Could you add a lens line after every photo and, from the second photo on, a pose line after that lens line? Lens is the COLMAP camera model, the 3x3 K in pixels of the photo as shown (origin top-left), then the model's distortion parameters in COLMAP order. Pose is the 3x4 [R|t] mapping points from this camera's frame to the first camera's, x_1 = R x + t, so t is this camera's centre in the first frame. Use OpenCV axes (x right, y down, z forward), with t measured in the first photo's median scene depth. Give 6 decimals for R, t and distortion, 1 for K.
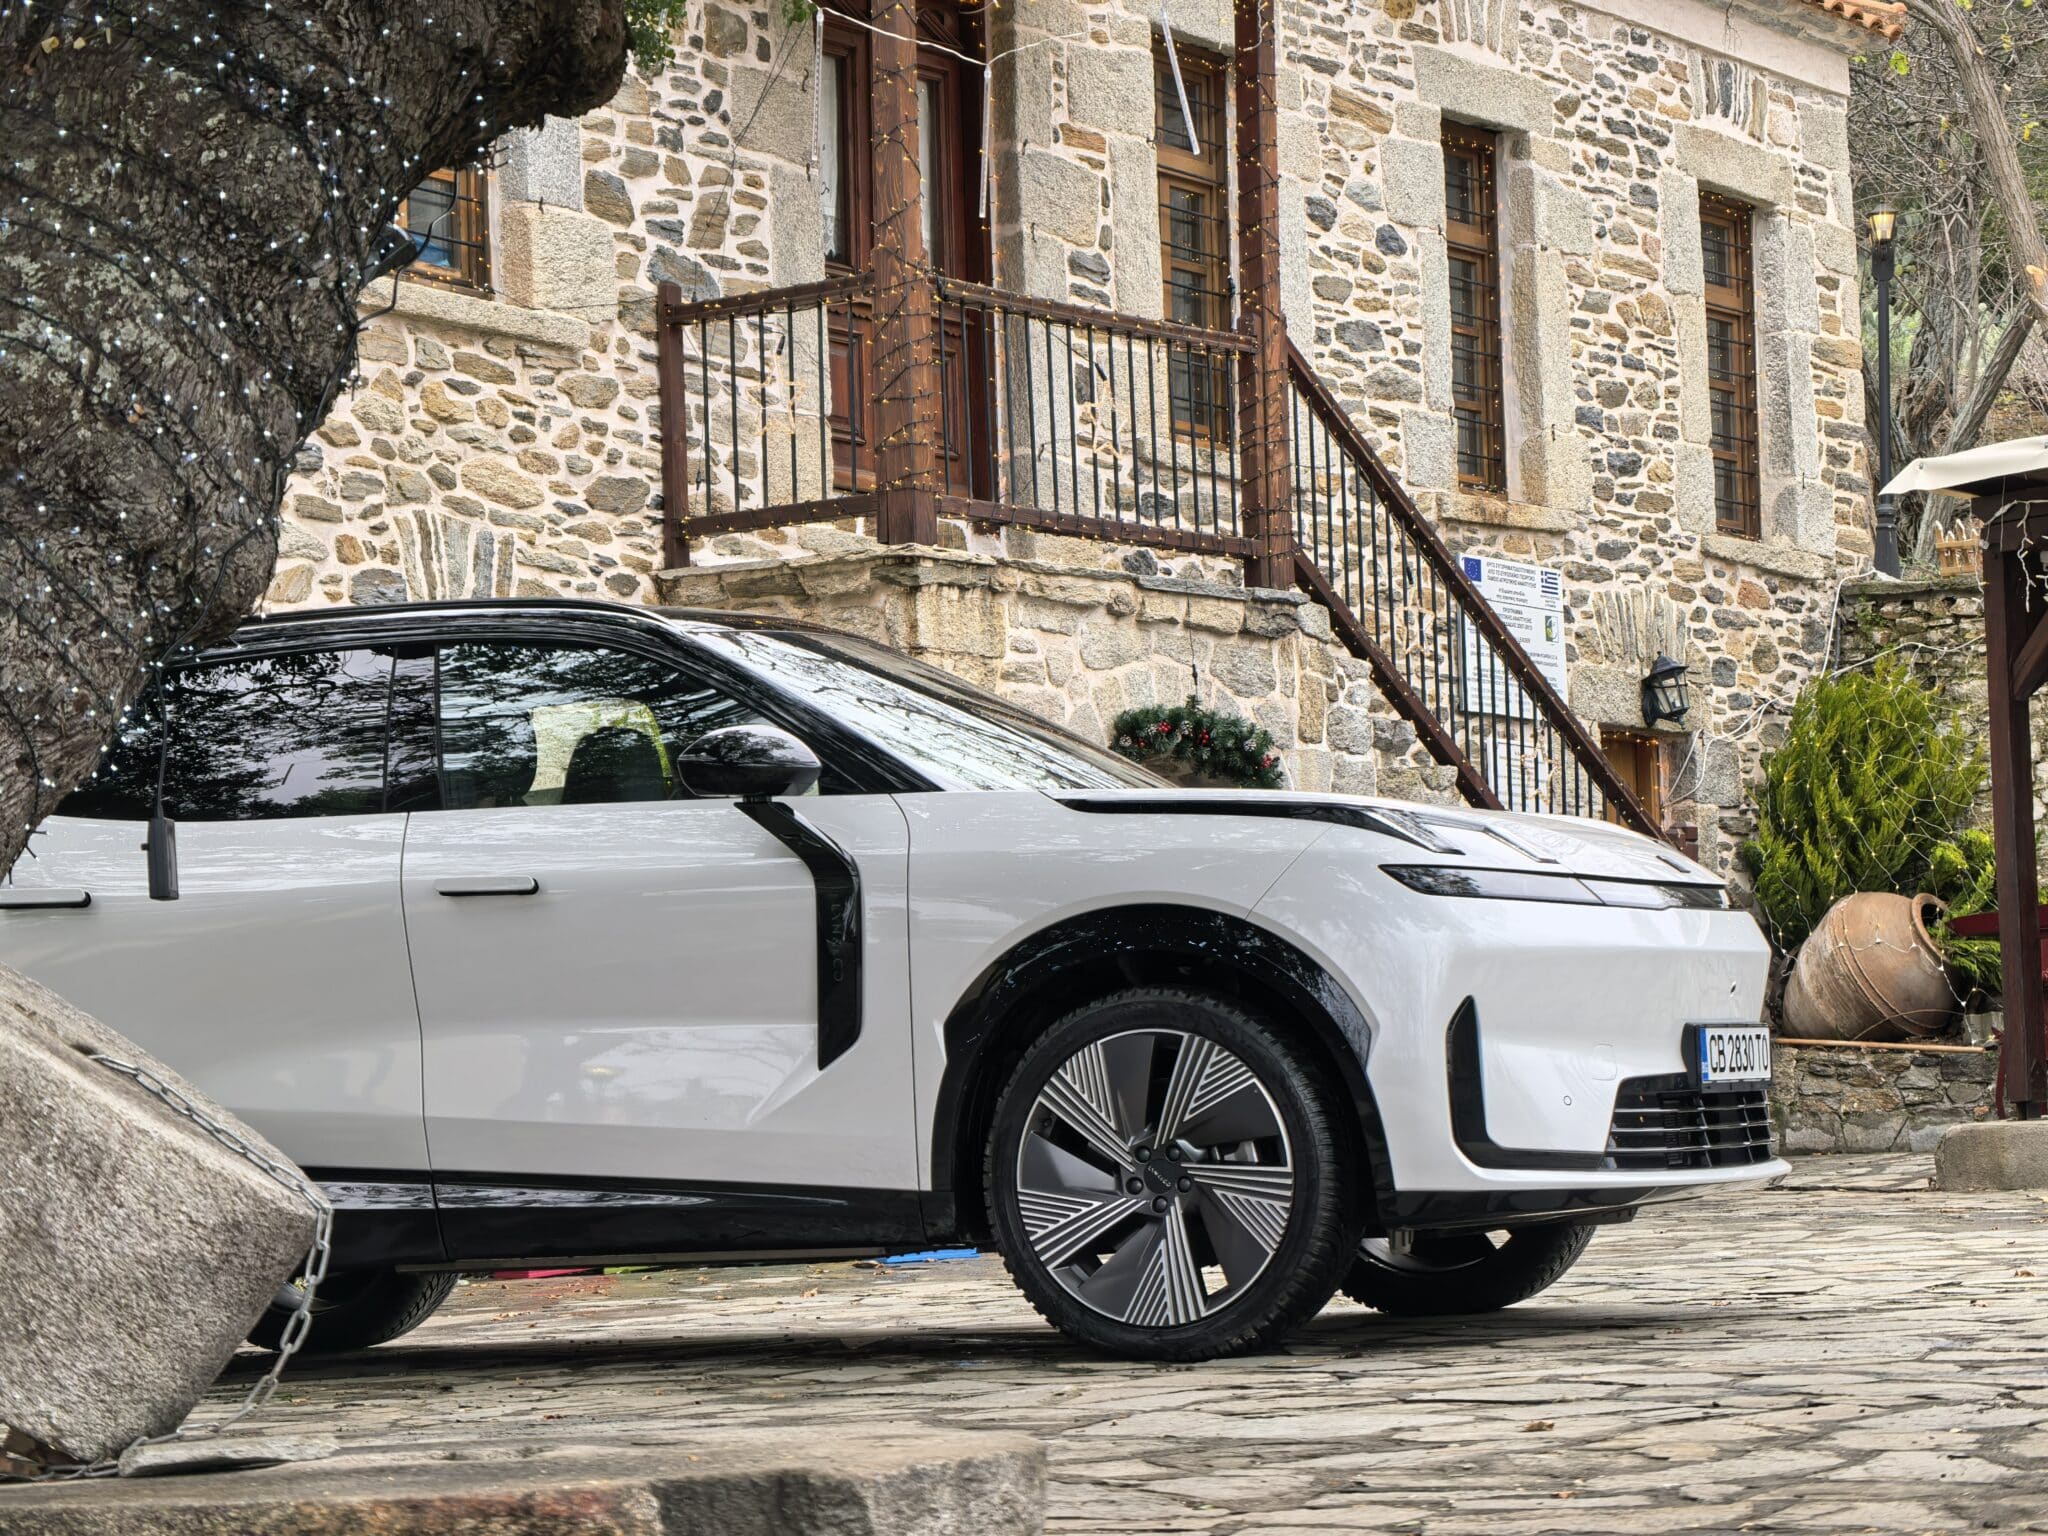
lens RADIAL K [[5139.9, 0, 1024.0], [0, 5139.9, 768.0], [0, 0, 1]] dist [0.570744, -5.824629]
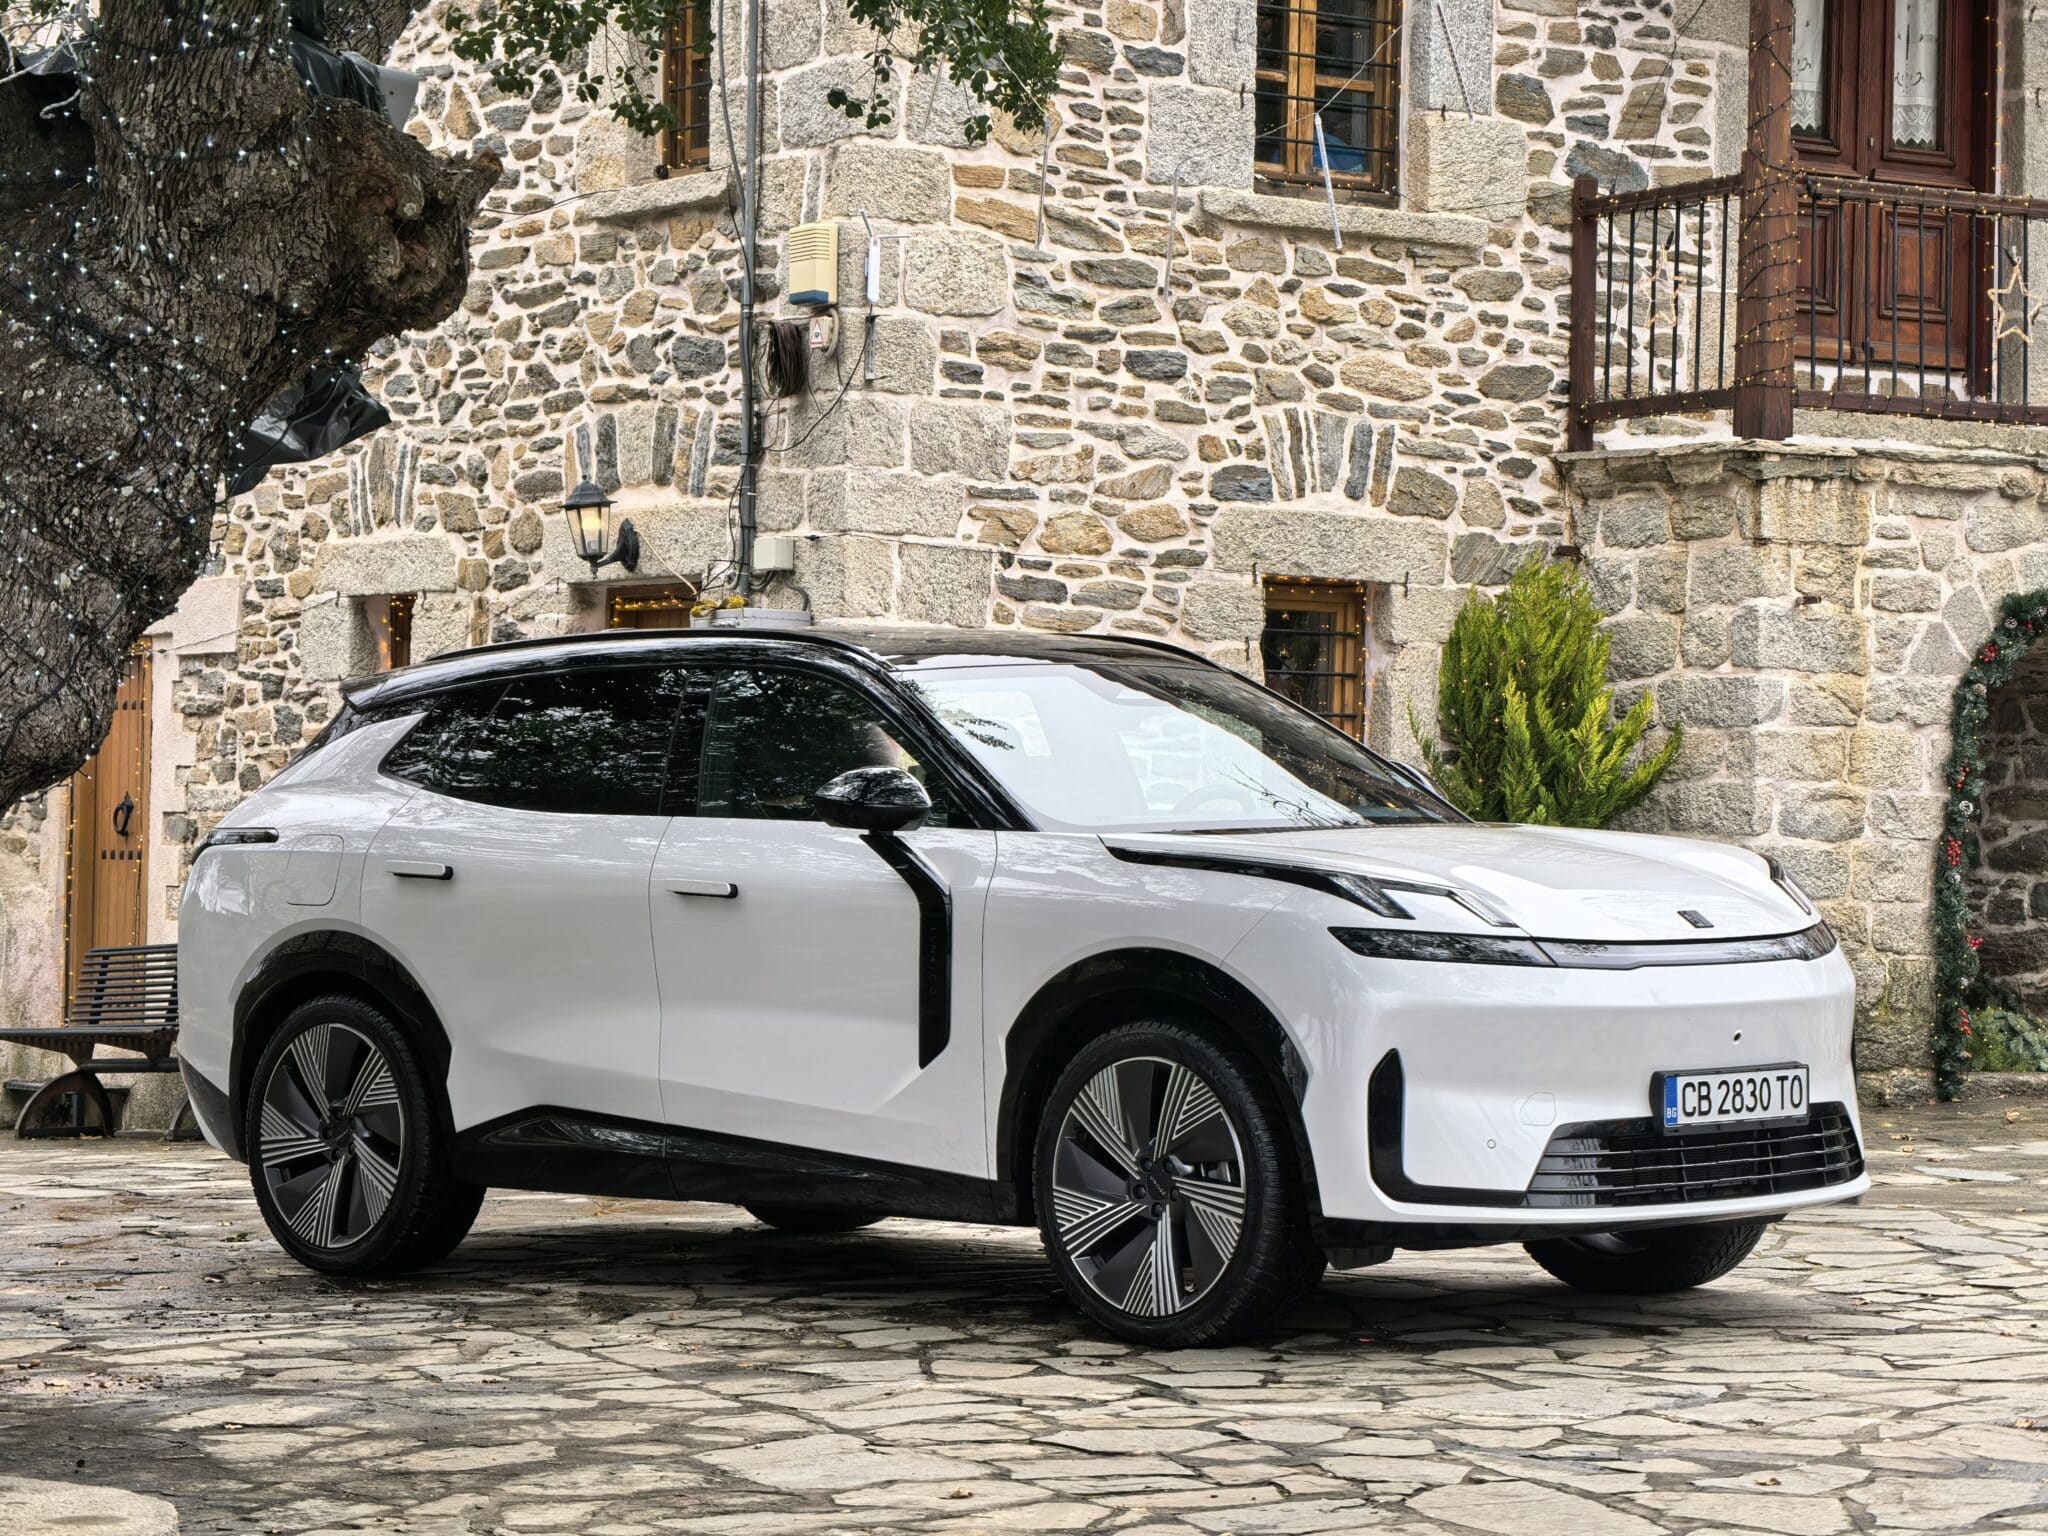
lens RADIAL K [[5139.9, 0, 1024.0], [0, 5139.9, 768.0], [0, 0, 1]] dist [0.570744, -5.824629]
pose [[0.941039, 0.036571, -0.336317, 0.190686], [-0.014645, 0.997612, 0.067502, -0.045120], [0.337982, -0.058597, 0.939327, -0.039107]]
